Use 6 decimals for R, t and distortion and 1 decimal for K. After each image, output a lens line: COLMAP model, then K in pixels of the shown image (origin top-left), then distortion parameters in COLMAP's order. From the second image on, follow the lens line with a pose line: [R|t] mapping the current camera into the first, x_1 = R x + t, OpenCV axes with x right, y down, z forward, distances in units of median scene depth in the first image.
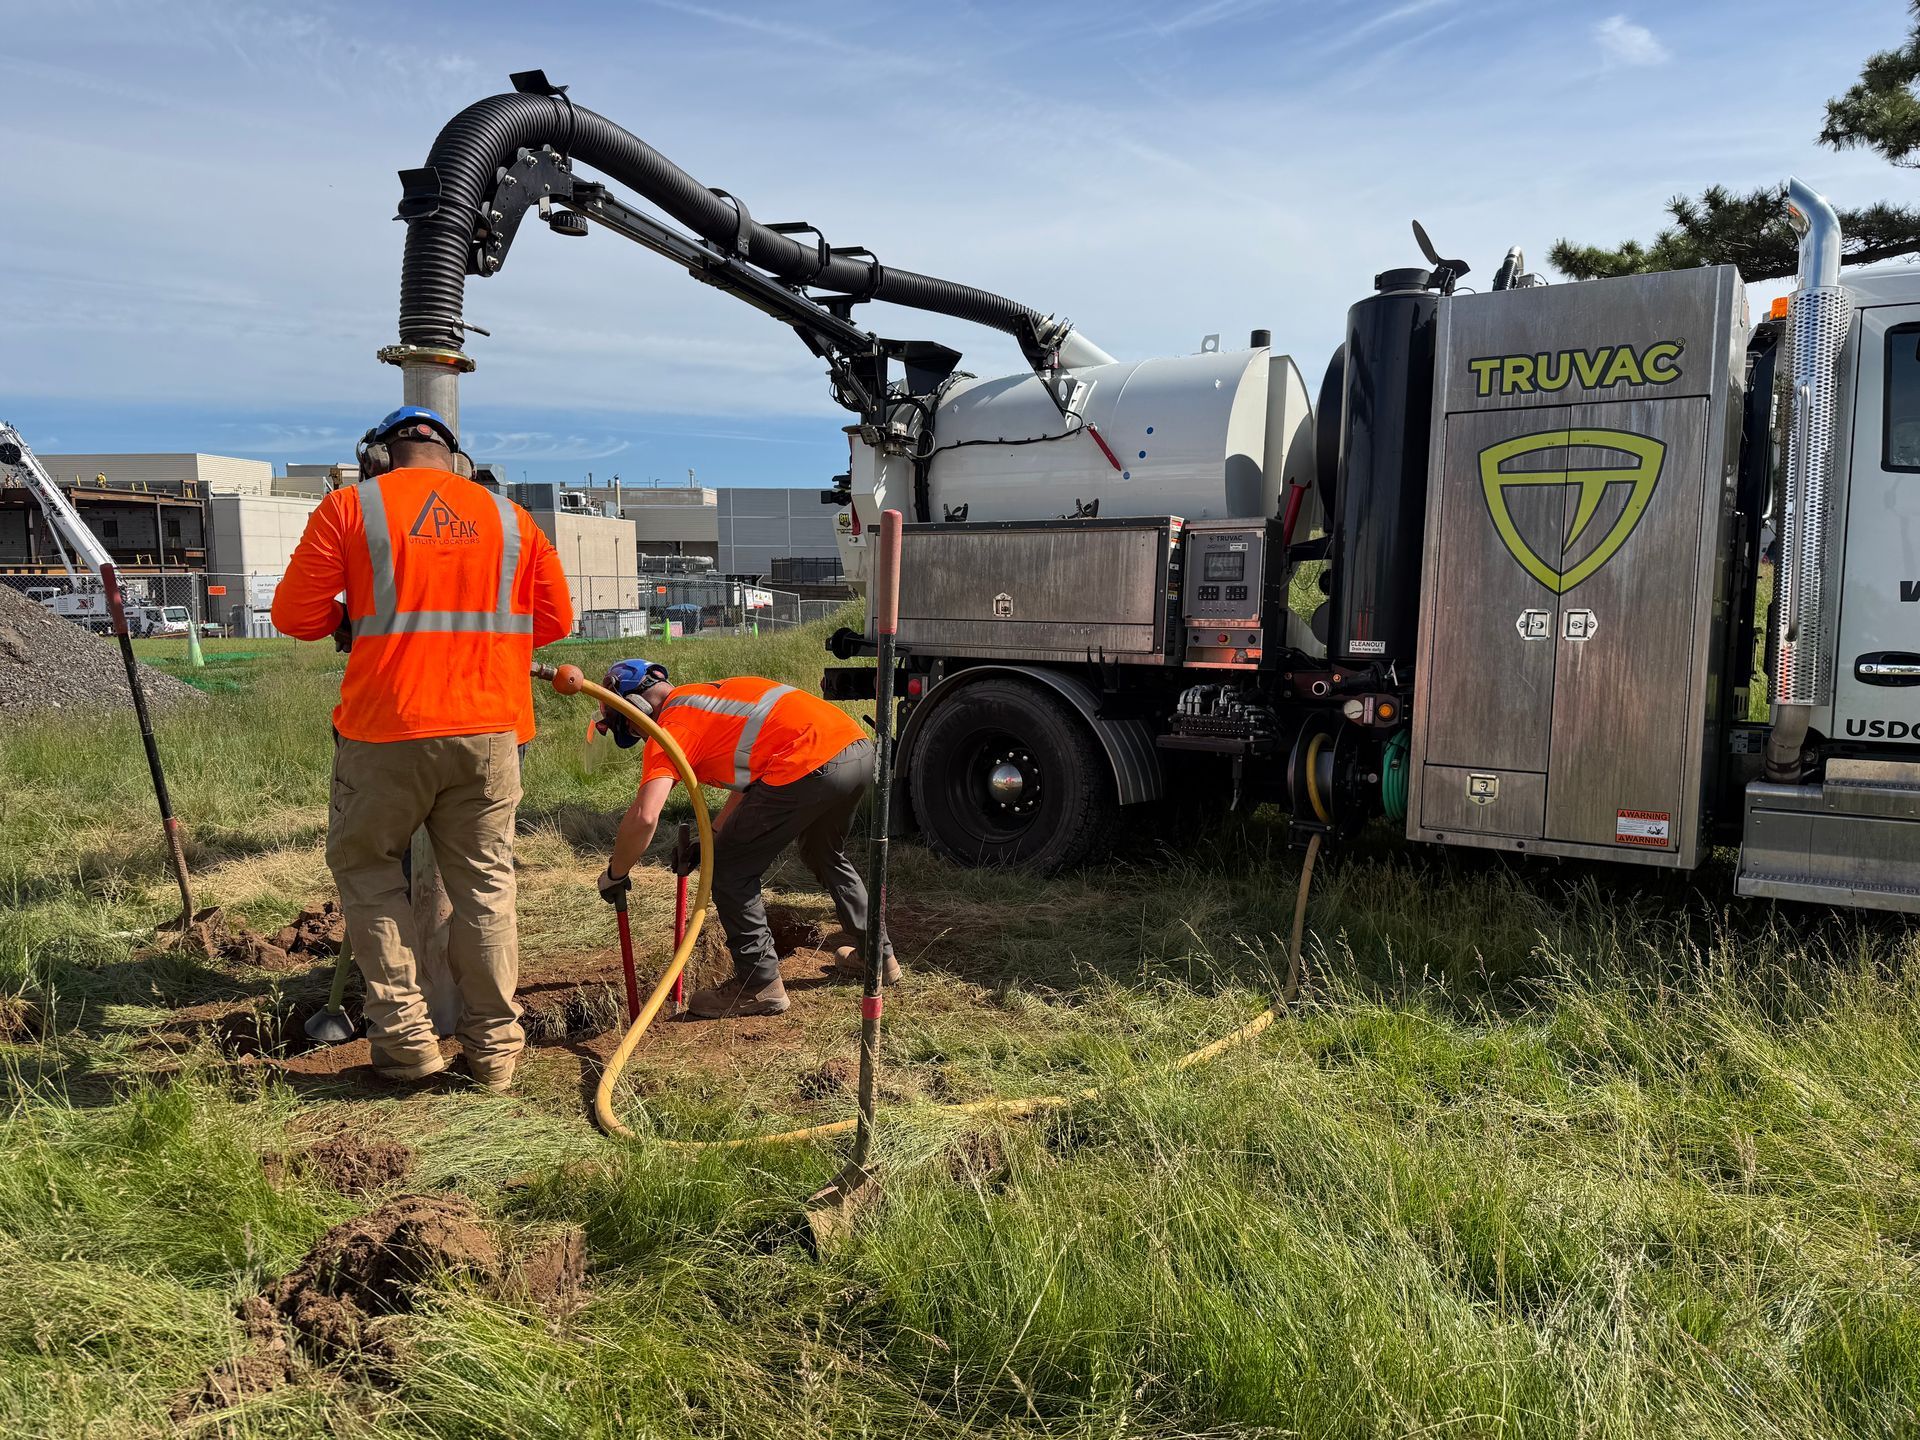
lens RADIAL K [[1346.7, 0, 960.0], [0, 1346.7, 720.0], [0, 0, 1]] dist [0.001552, 0.001402]
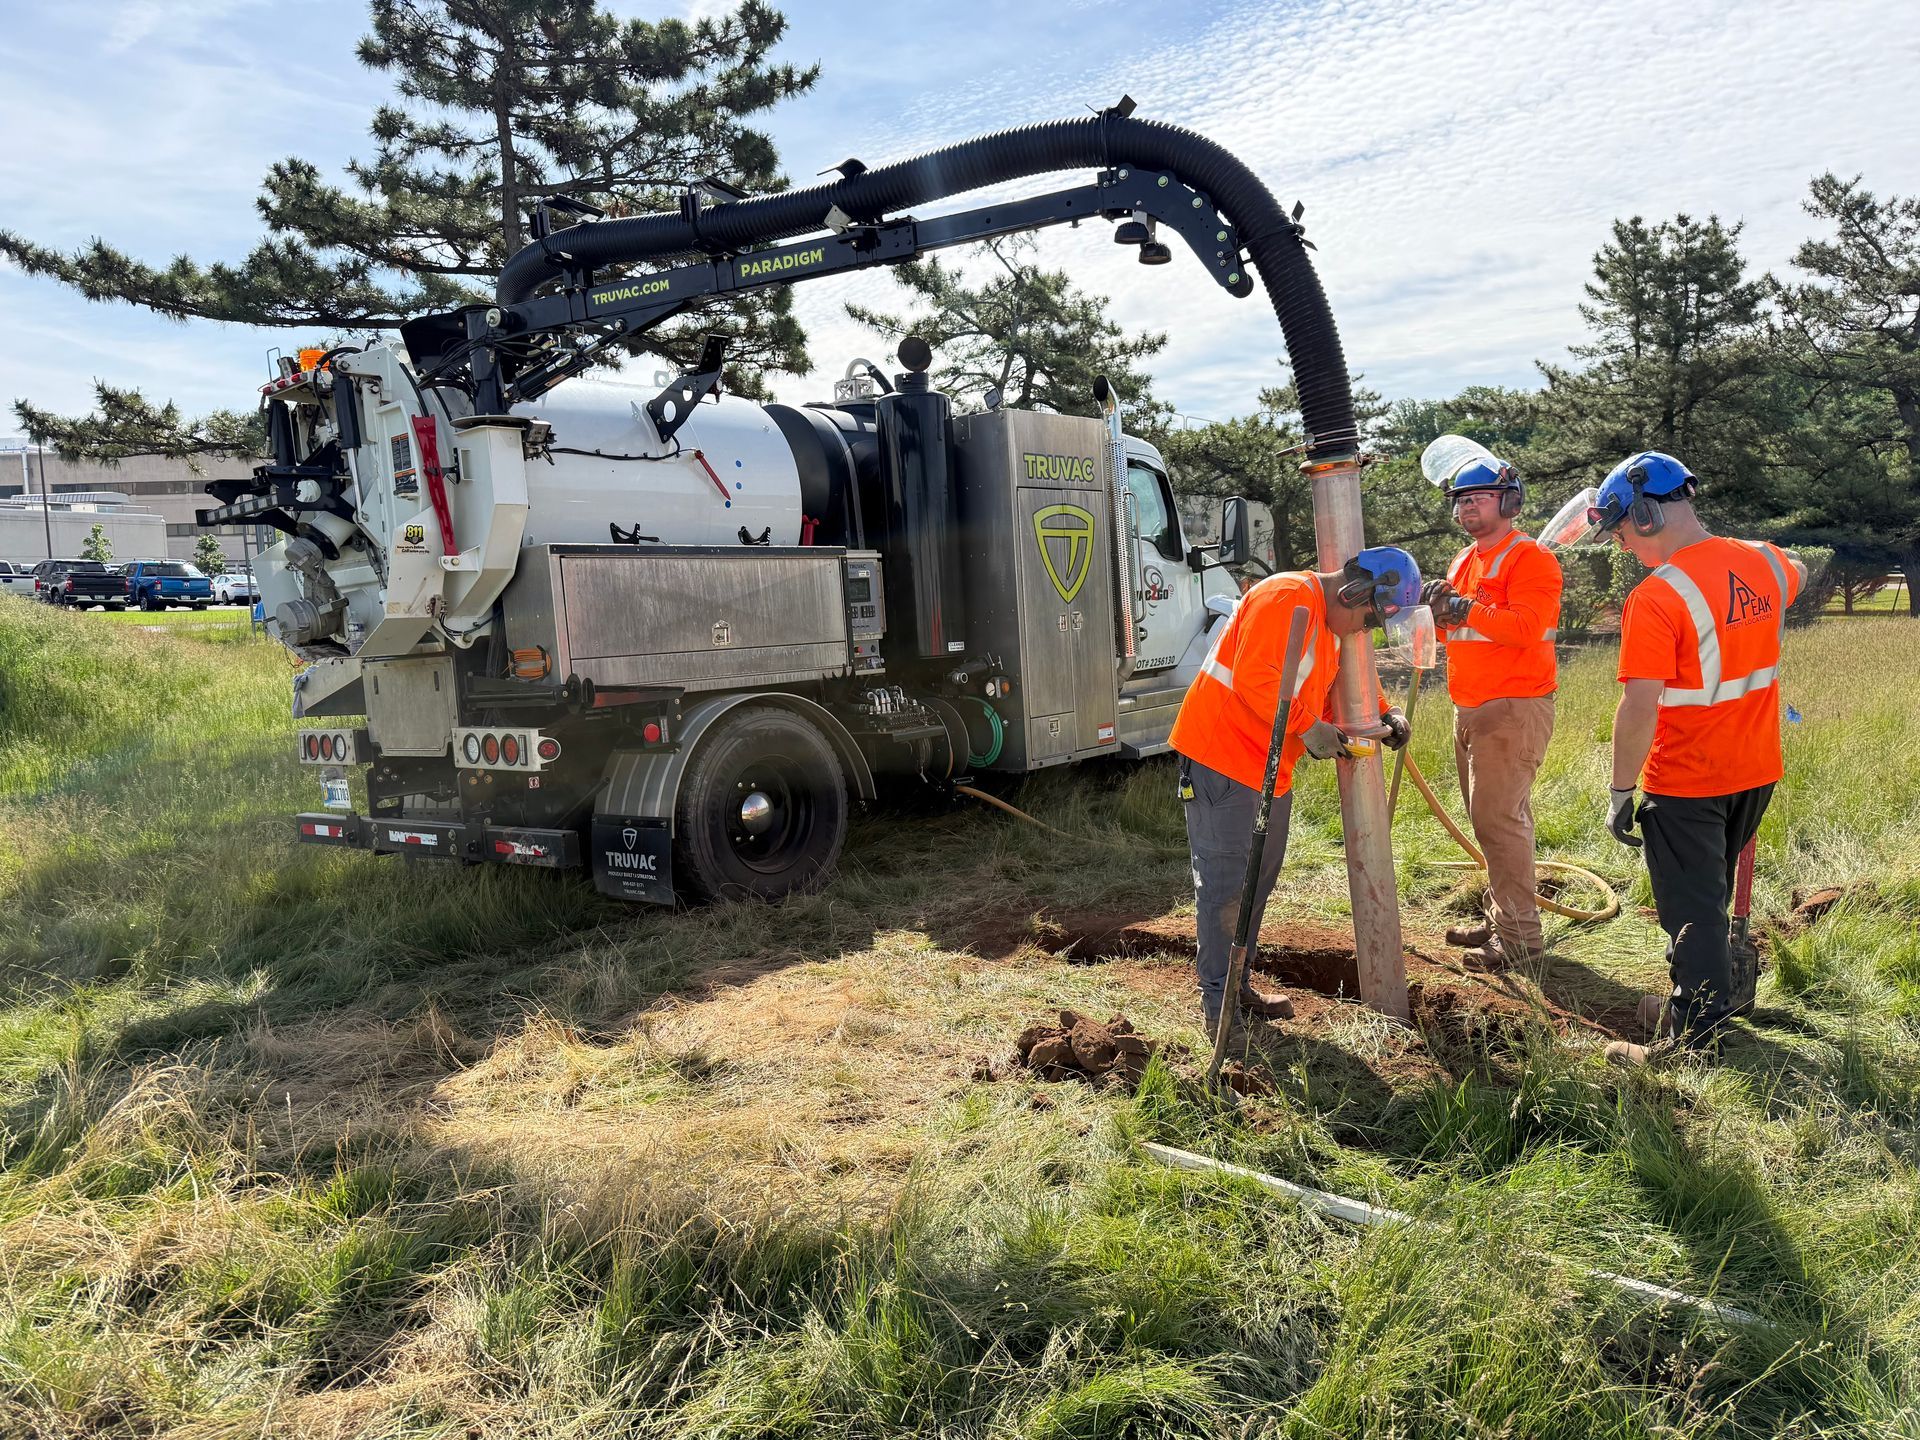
lens RADIAL K [[1346.7, 0, 960.0], [0, 1346.7, 720.0], [0, 0, 1]] dist [0.001552, 0.001402]
pose [[0.075721, -0.108324, 0.991228, -1.213369], [0.119520, 0.987901, 0.098830, -0.129987], [-0.989940, 0.110988, 0.087752, 0.993543]]
